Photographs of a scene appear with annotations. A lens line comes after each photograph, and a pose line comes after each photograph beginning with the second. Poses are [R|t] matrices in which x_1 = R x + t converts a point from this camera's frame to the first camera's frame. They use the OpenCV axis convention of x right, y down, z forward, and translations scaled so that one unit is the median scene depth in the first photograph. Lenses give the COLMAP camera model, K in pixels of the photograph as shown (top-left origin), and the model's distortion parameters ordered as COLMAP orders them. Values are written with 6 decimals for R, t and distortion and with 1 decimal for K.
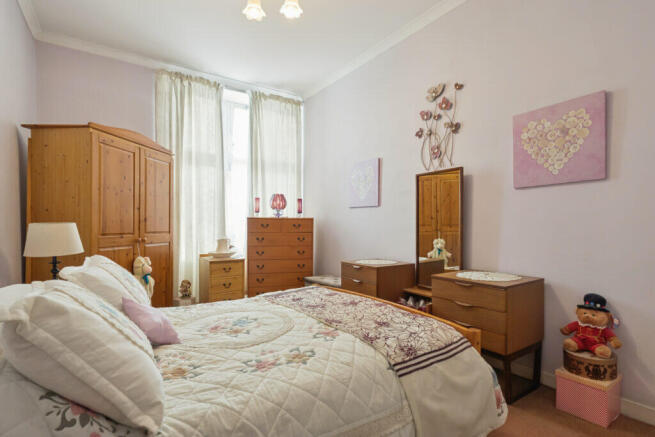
lens RADIAL K [[323.9, 0, 327.3], [0, 323.9, 228.4], [0, 0, 1]] dist [0.014504, 0.000441]
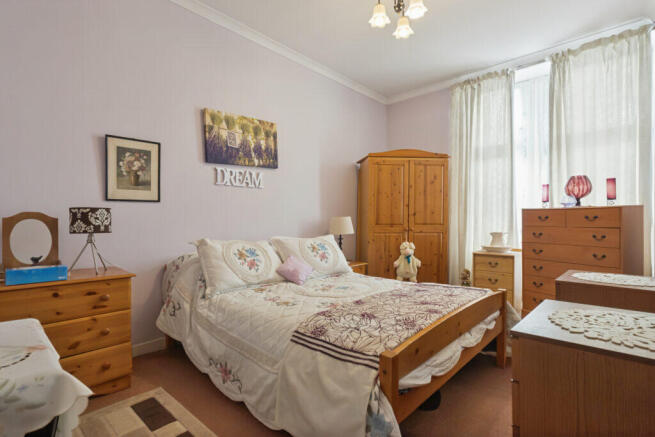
lens RADIAL K [[322.8, 0, 327.5], [0, 322.8, 218.5], [0, 0, 1]] dist [-0.000695, -0.000292]
pose [[0.208530, -0.006080, -0.977997, 0.498385], [-0.011518, 0.999896, -0.008672, 0.005565], [0.977948, 0.013073, 0.208438, 0.309384]]
